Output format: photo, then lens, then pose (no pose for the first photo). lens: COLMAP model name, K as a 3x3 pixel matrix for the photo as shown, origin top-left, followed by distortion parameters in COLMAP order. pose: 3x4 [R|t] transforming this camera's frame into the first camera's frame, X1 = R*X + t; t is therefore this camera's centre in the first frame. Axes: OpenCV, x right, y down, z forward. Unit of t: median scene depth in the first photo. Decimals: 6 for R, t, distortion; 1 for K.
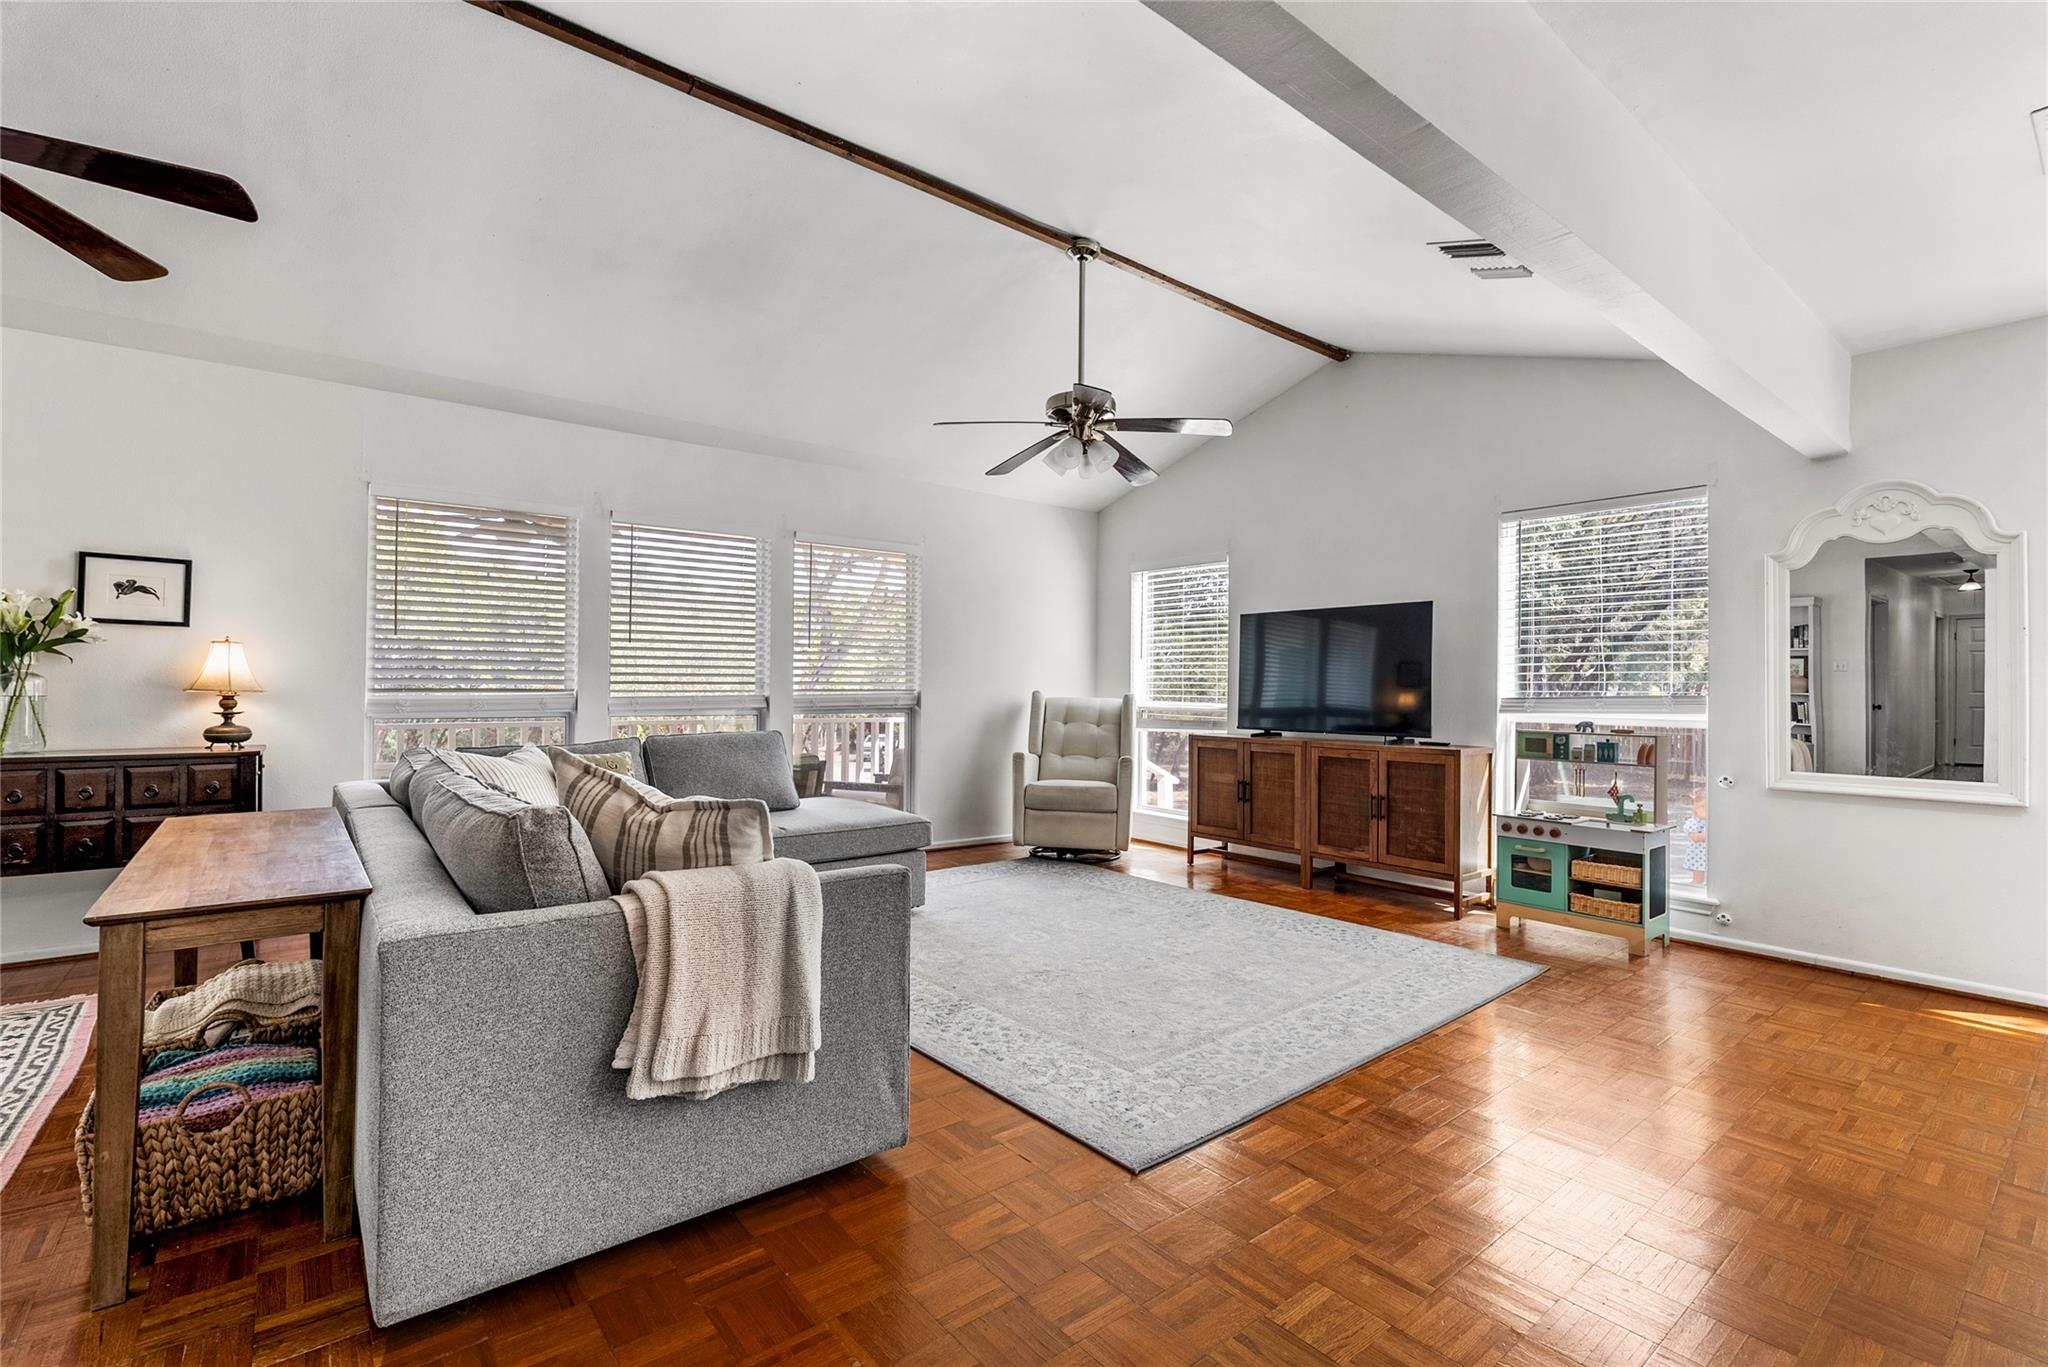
lens RADIAL K [[911.9, 0, 1030.7], [0, 911.9, 679.2], [0, 0, 1]] dist [-0.004434, -0.000216]
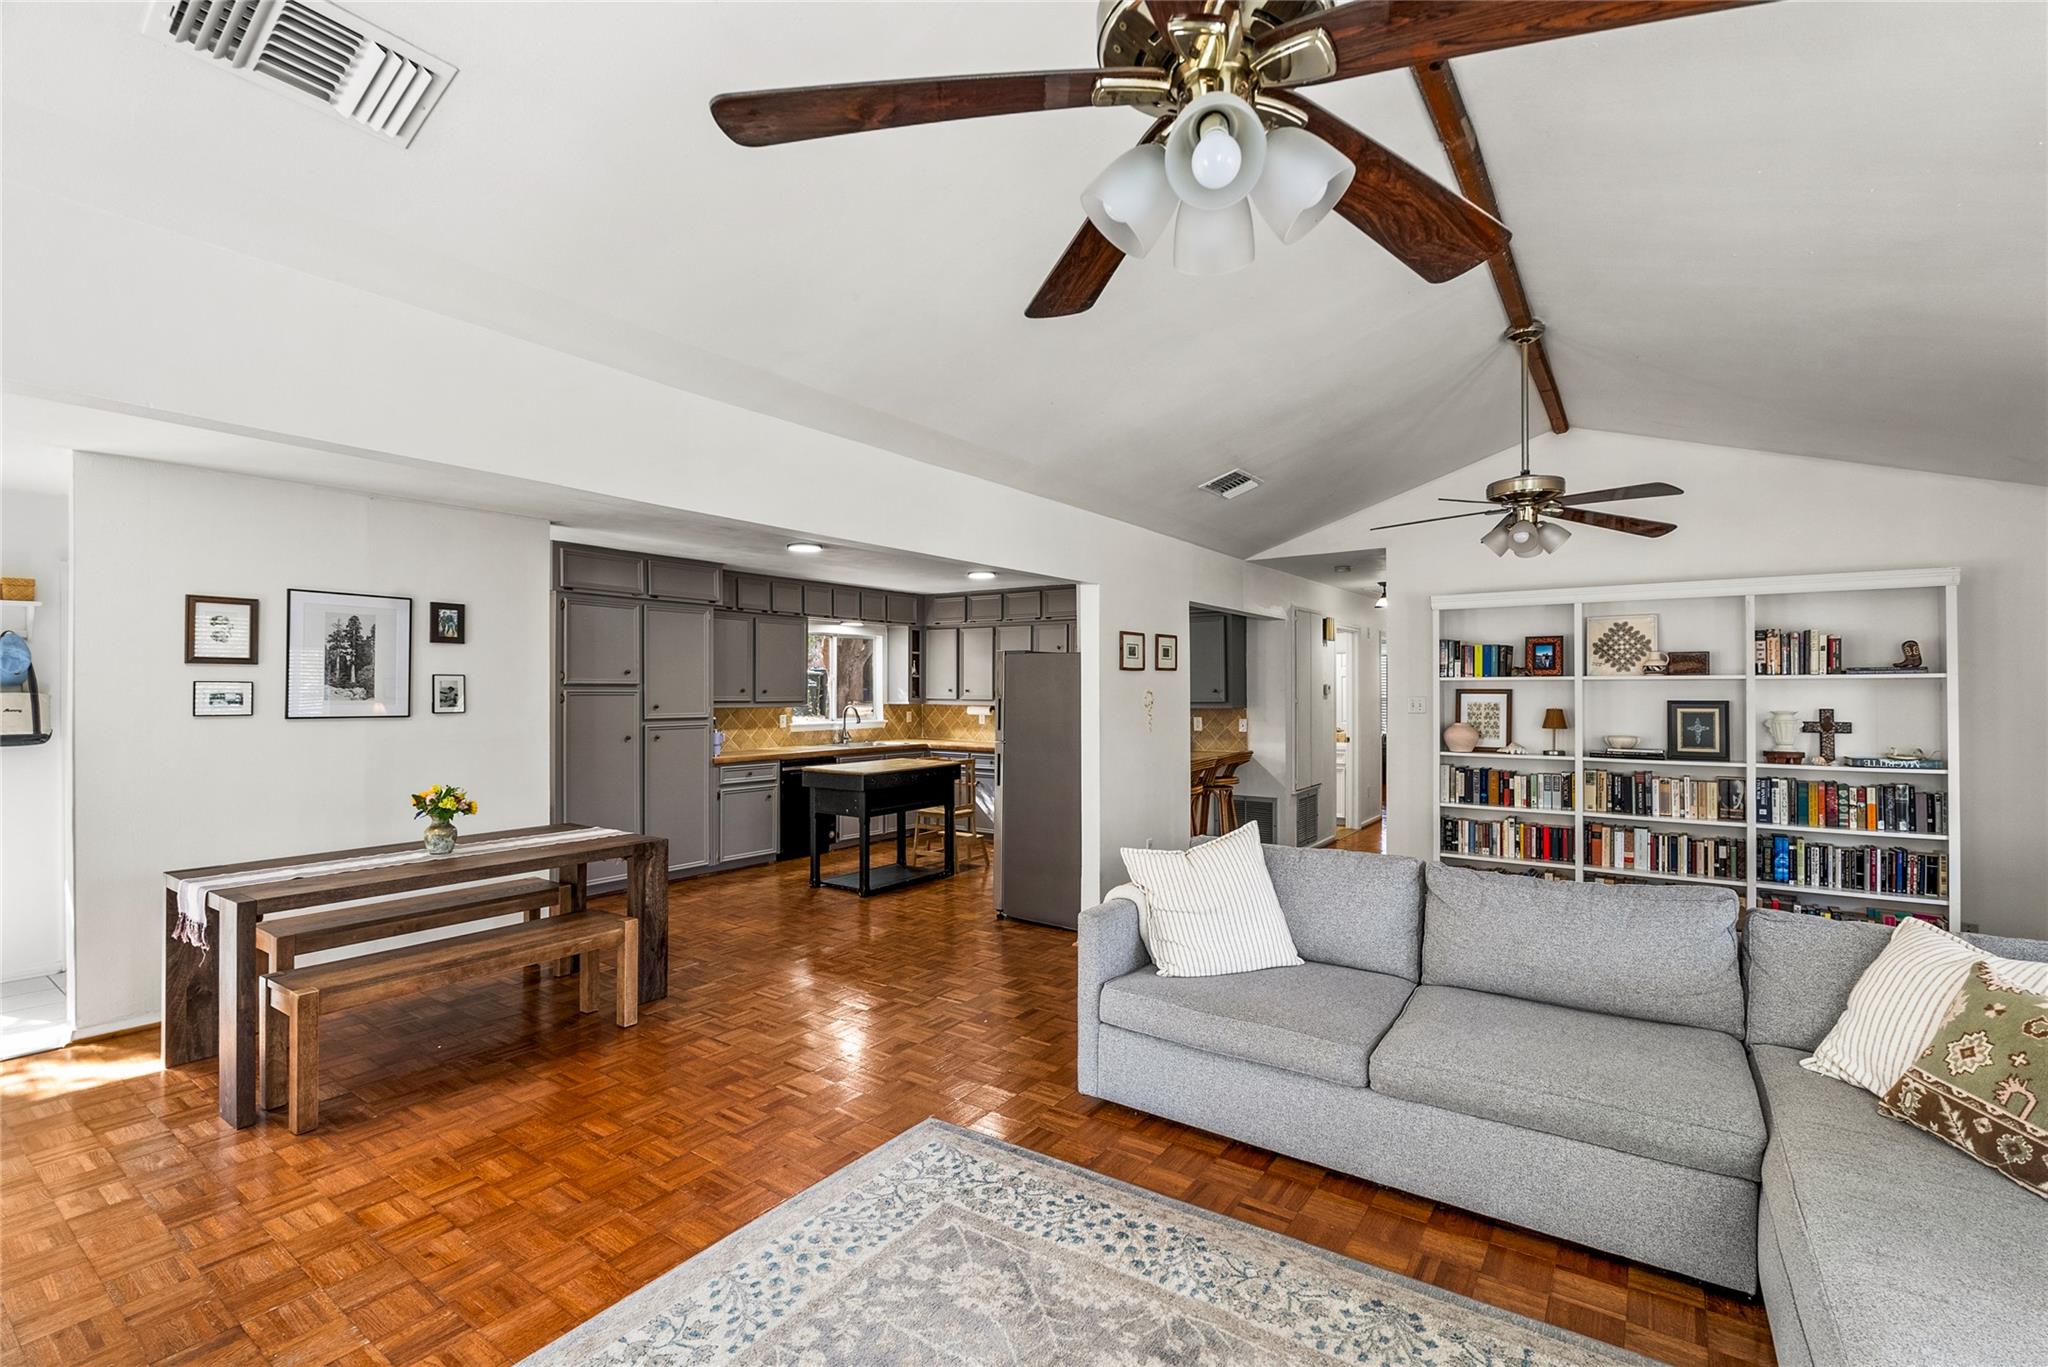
lens RADIAL K [[904.3, 0, 1031.6], [0, 904.3, 683.4], [0, 0, 1]] dist [-0.004874, 0.000039]
pose [[-0.959138, -0.011861, -0.282690, 0.227734], [-0.006837, 0.999801, -0.018750, -0.088806], [0.282856, -0.016051, -0.959028, 1.477126]]
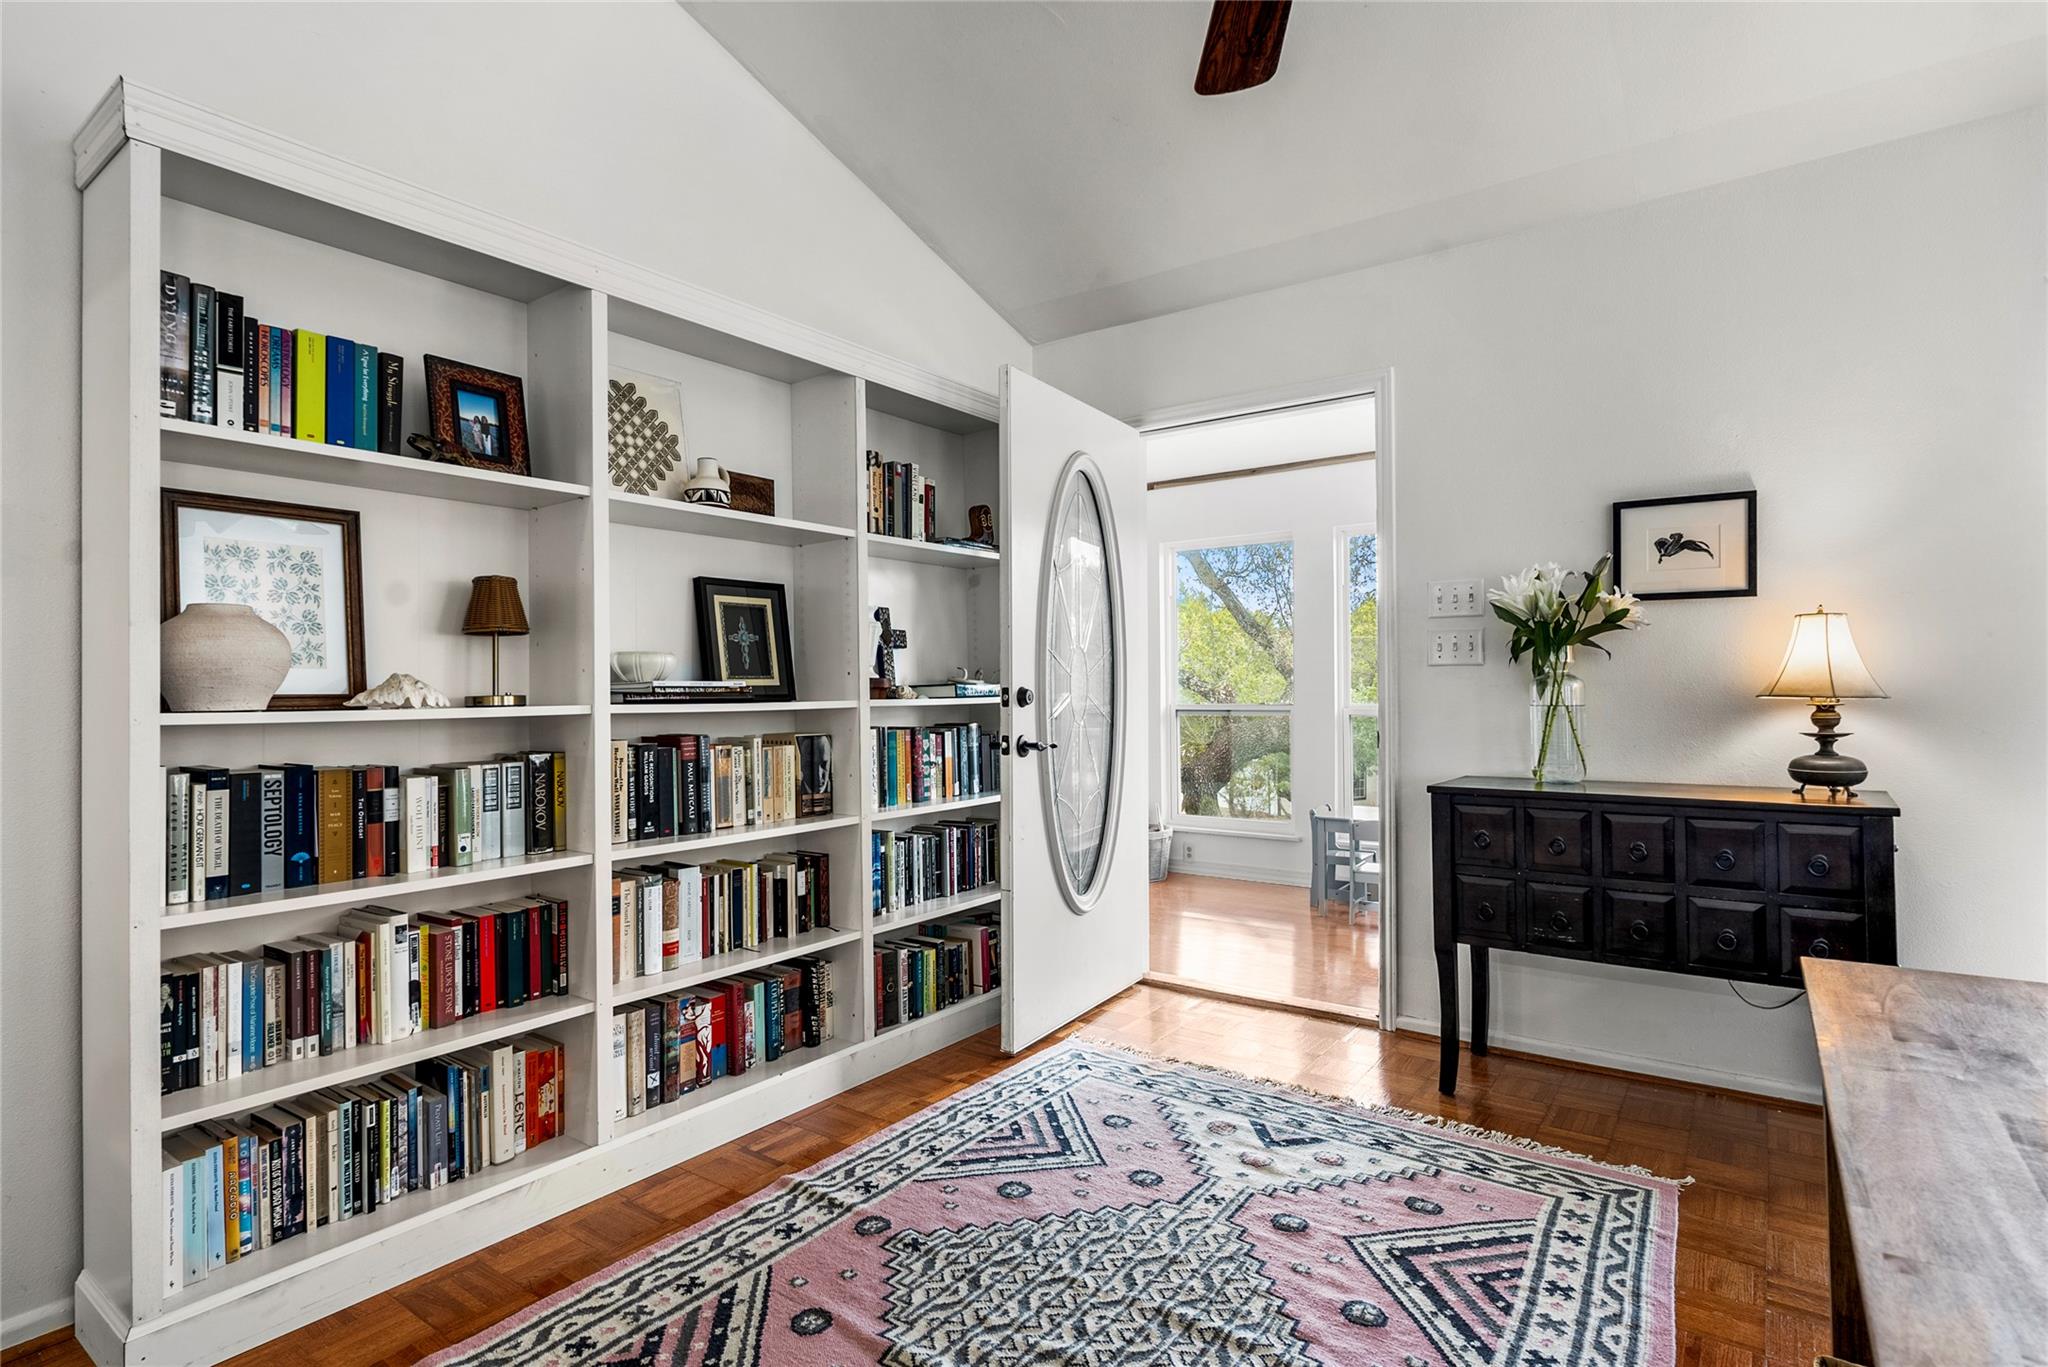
lens RADIAL K [[1025.4, 0, 1024.6], [0, 1025.4, 674.8], [0, 0, 1]] dist [-0.004457, -0.000062]
pose [[0.260674, -0.024395, -0.965119, -0.408273], [0.020651, 0.999593, -0.019689, 0.000869], [0.965206, -0.014798, 0.261071, 0.351724]]
